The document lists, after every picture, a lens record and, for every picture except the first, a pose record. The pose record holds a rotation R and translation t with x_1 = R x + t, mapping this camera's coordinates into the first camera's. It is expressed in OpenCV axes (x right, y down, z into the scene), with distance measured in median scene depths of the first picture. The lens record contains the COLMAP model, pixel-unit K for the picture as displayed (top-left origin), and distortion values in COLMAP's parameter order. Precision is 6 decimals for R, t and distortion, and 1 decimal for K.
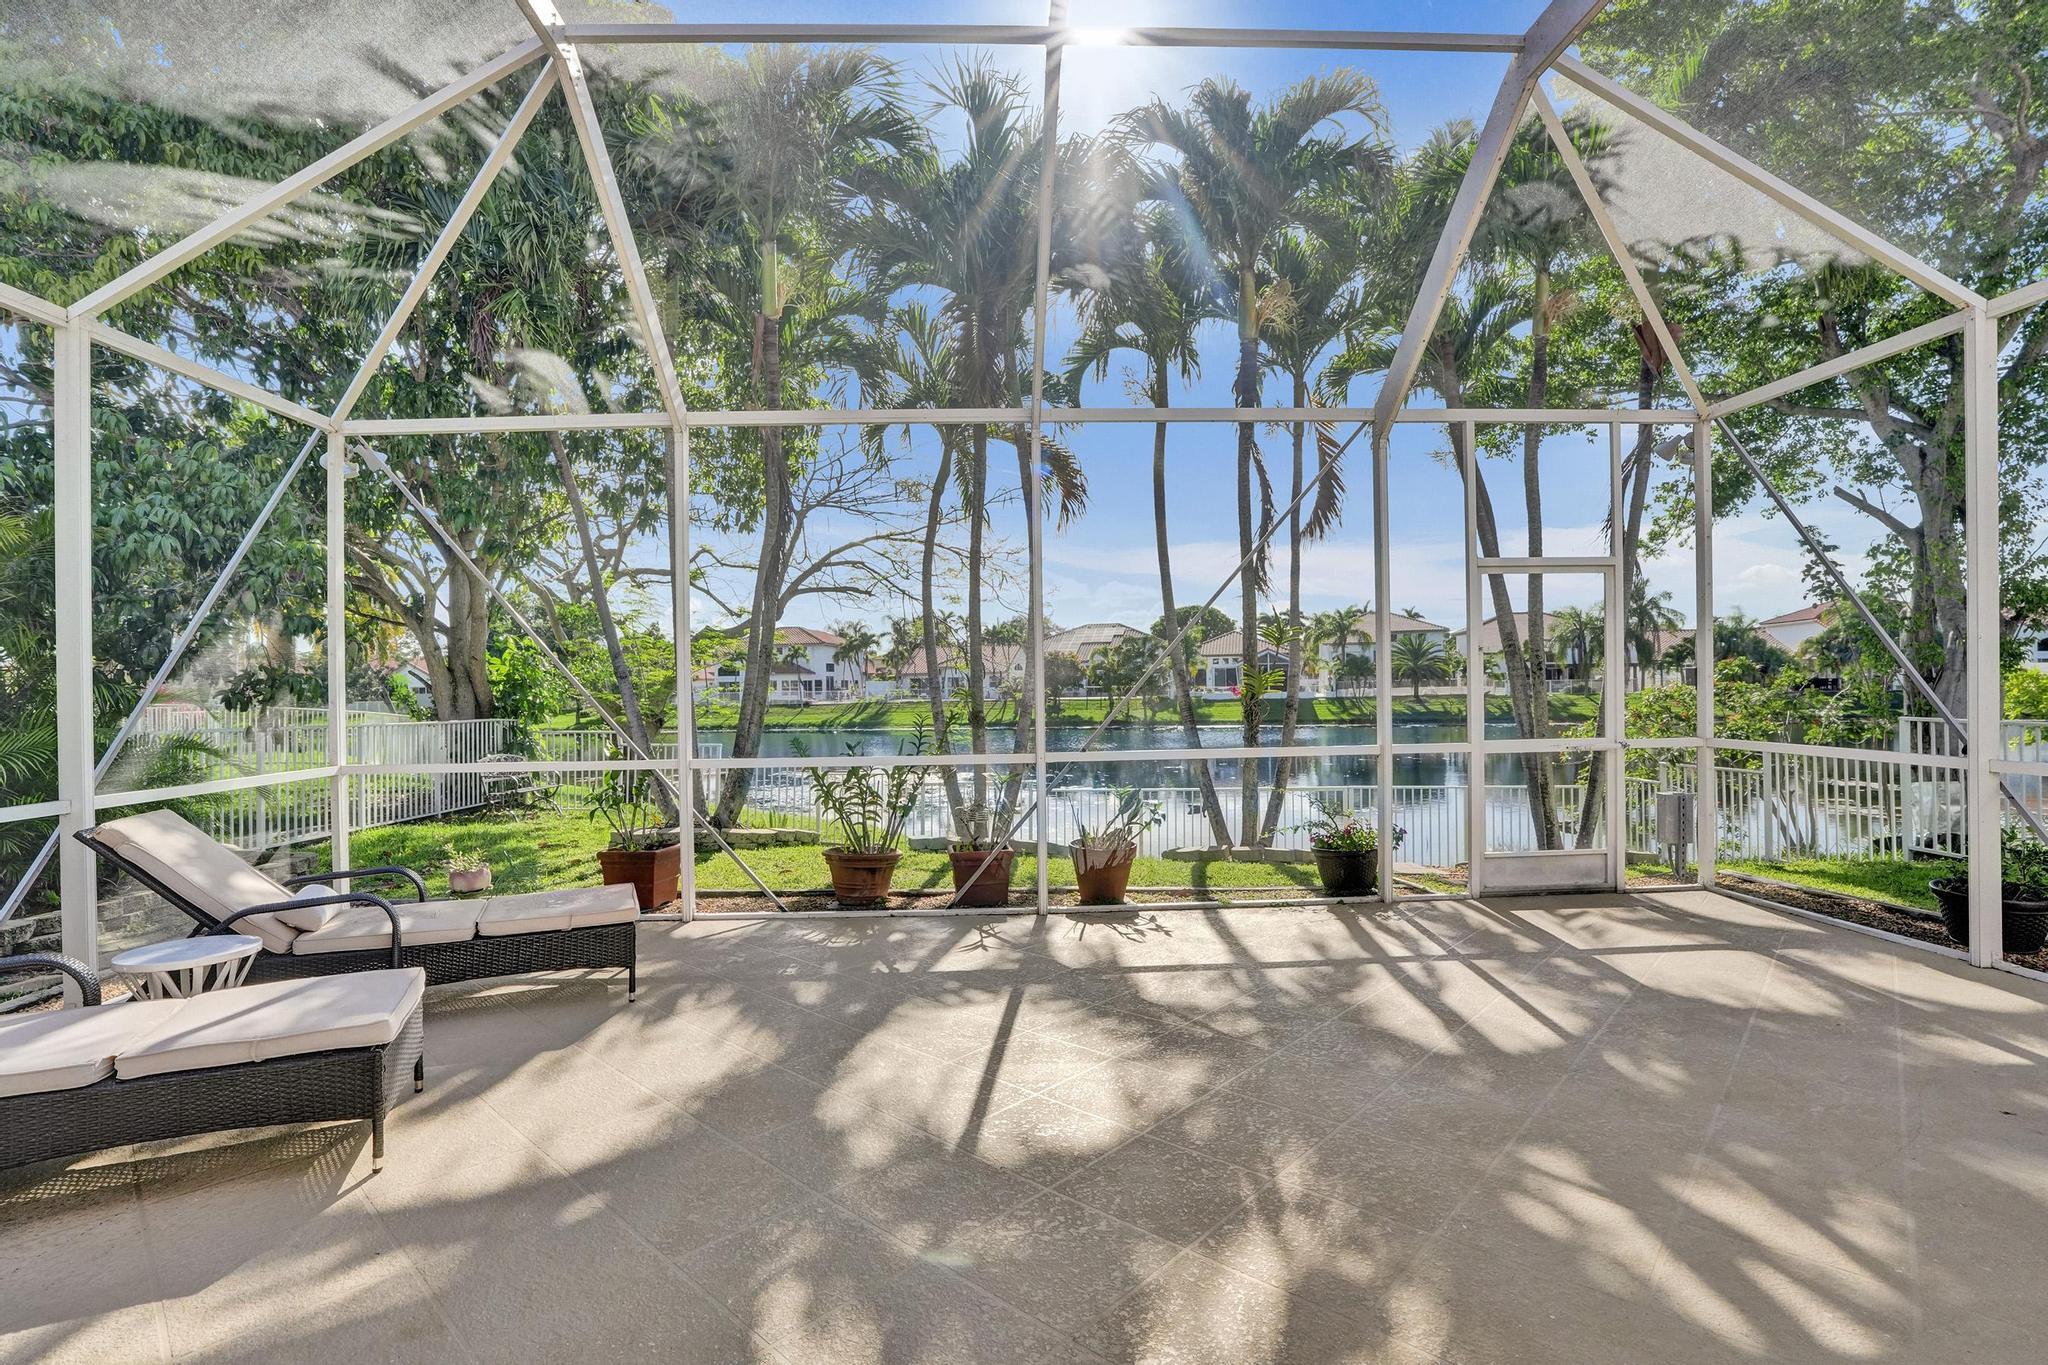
lens RADIAL K [[952.2, 0, 1019.8], [0, 952.2, 678.9], [0, 0, 1]] dist [-0.066921, 0.023576]
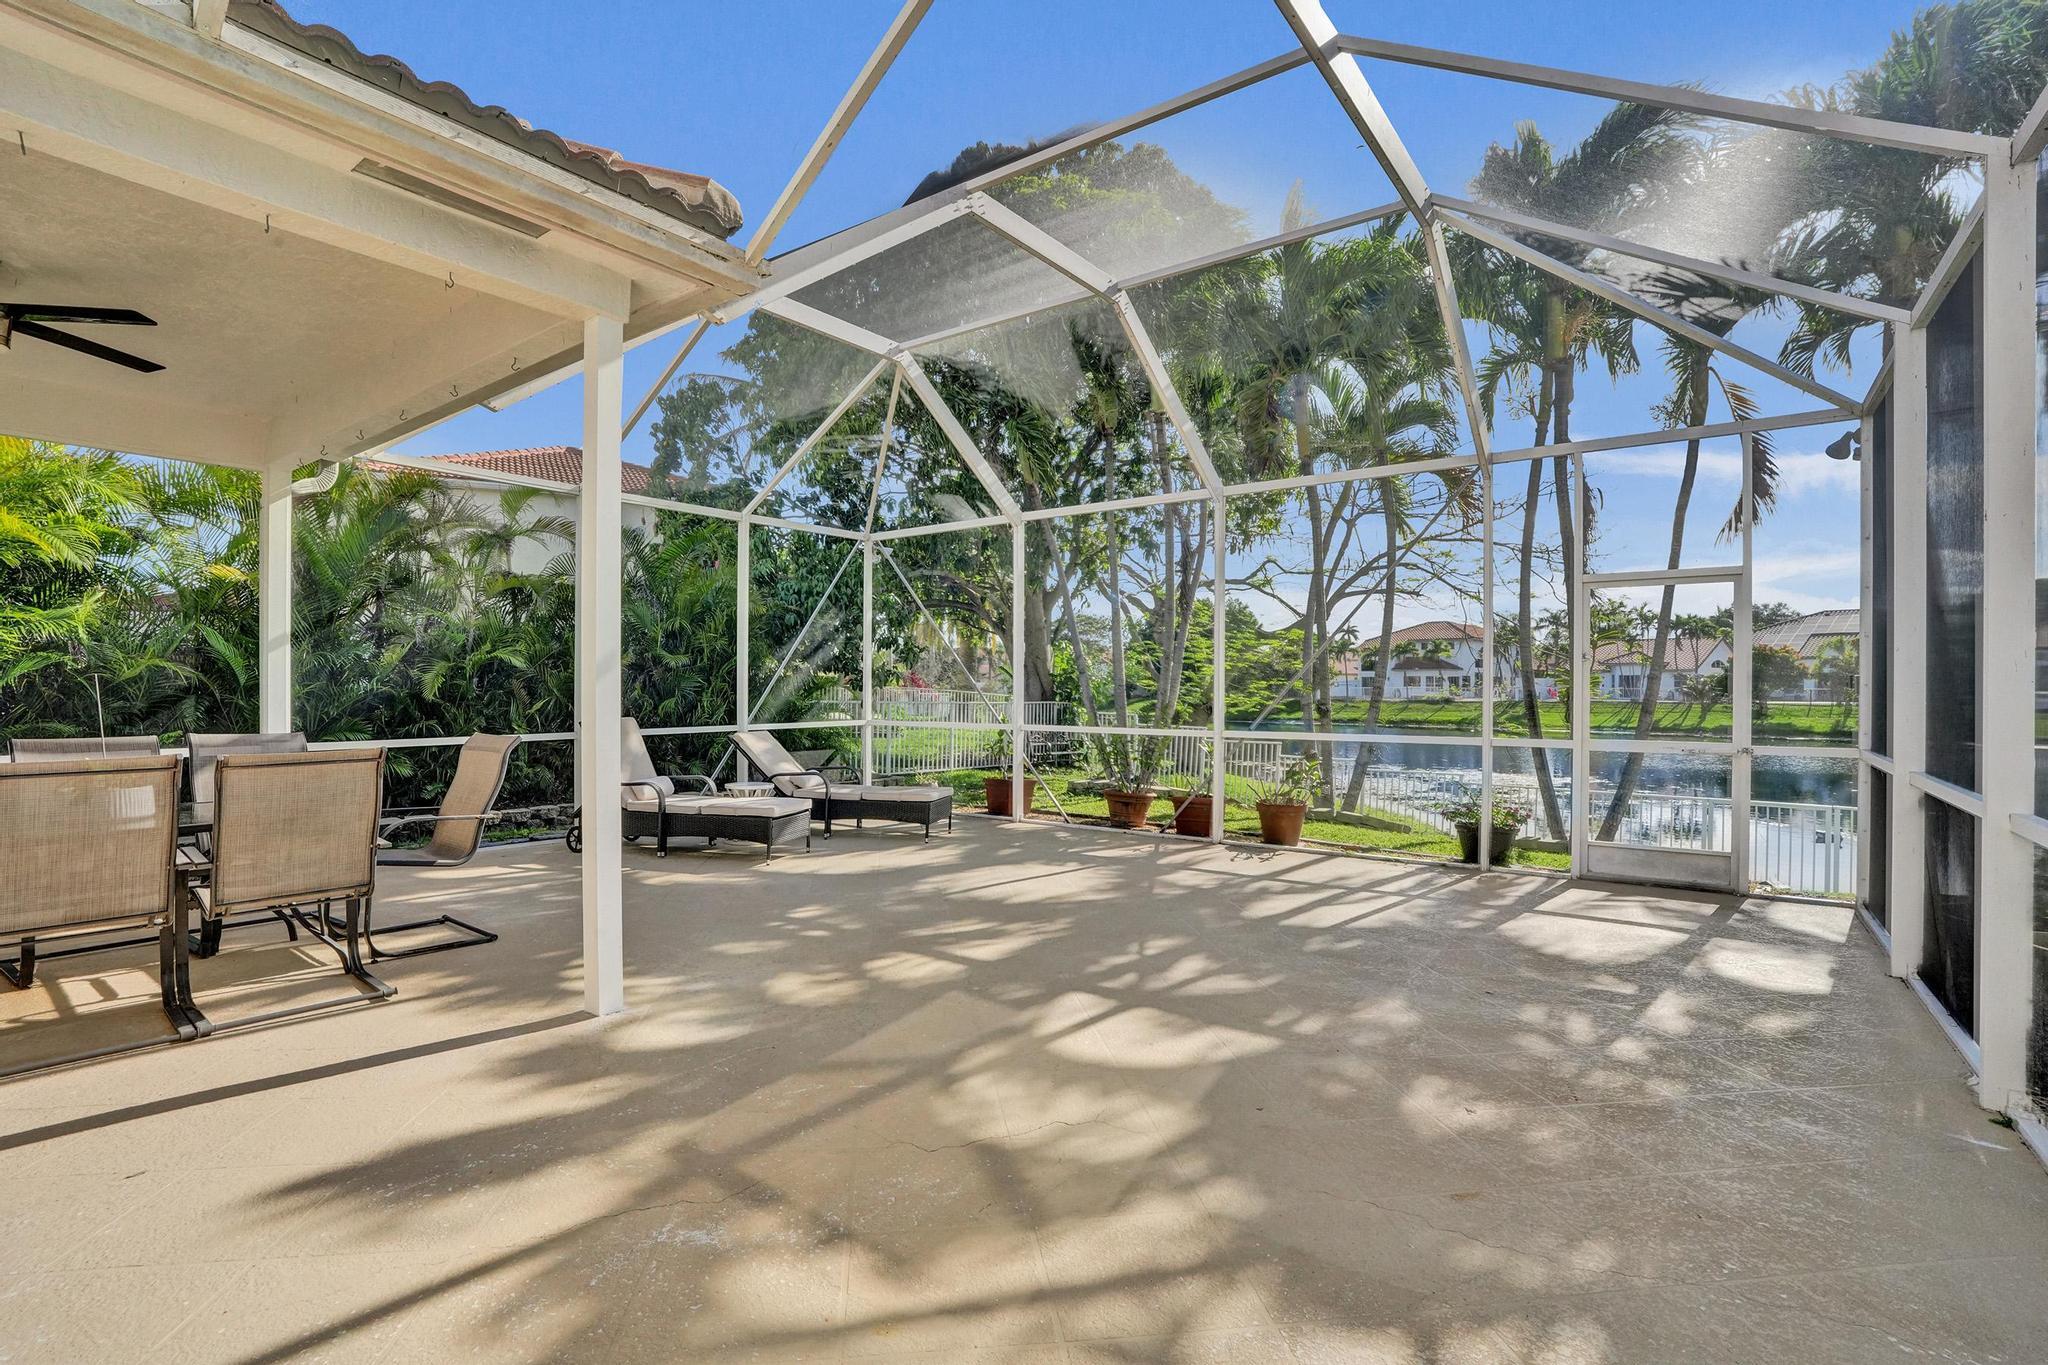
lens RADIAL K [[952.2, 0, 1016.2], [0, 952.2, 680.8], [0, 0, 1]] dist [-0.066921, 0.023576]
pose [[0.773354, 0.015559, -0.633783, 0.045814], [-0.010392, 0.999876, 0.011865, -0.000720], [0.633889, -0.002590, 0.773420, -0.018965]]
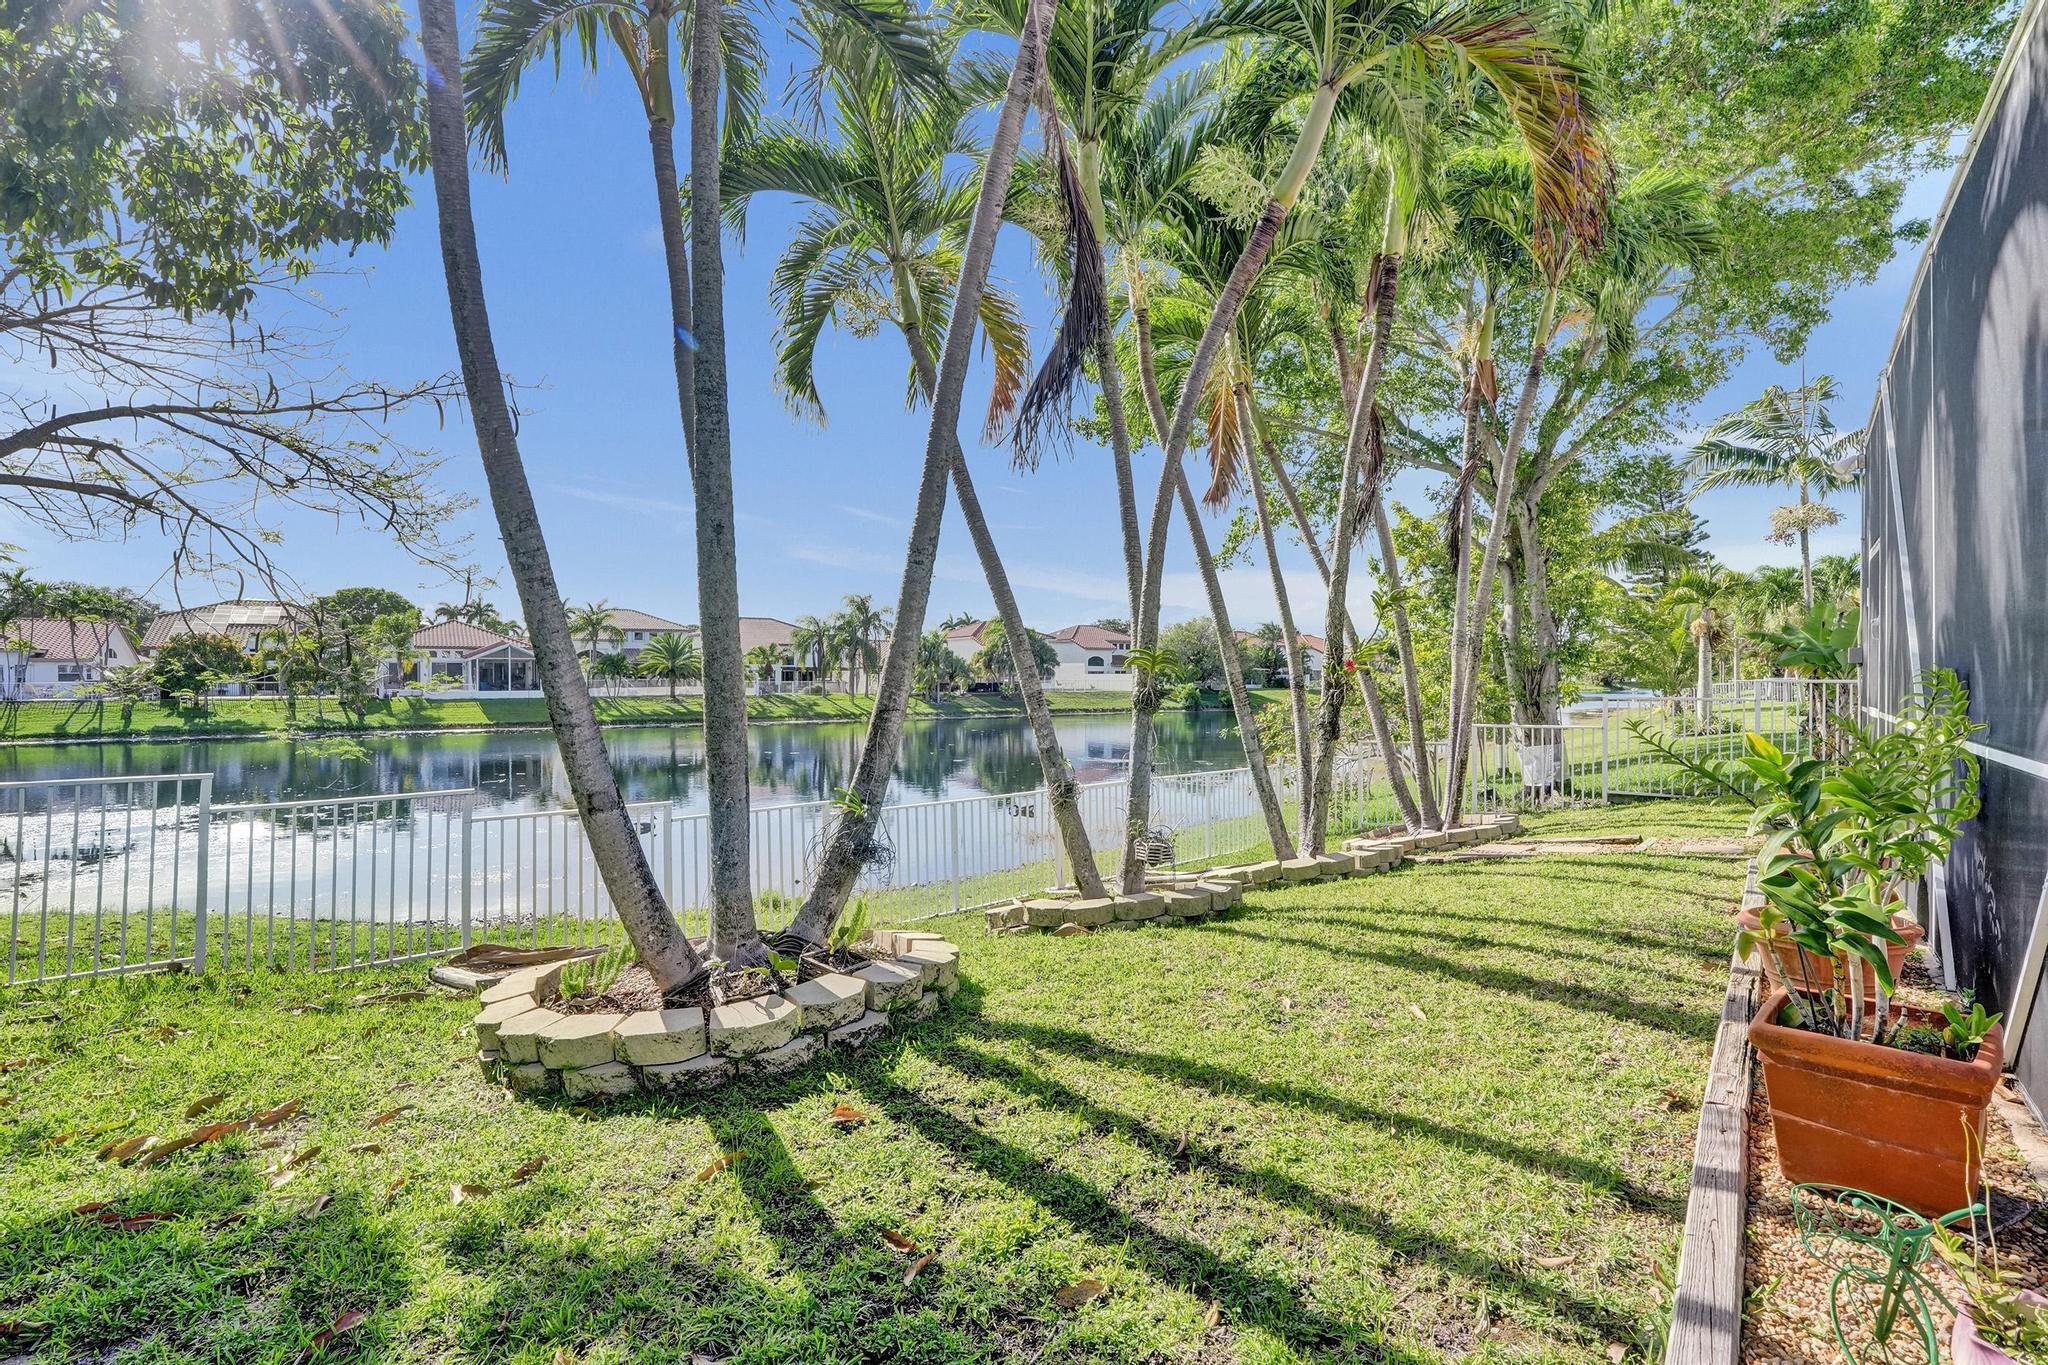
lens RADIAL K [[952.2, 0, 1019.6], [0, 952.2, 676.8], [0, 0, 1]] dist [-0.066921, 0.023576]
pose [[0.666770, 0.016686, 0.745077, -0.069996], [-0.013190, 0.999857, -0.010588, 0.003793], [-0.745147, -0.002768, 0.666894, 0.071747]]
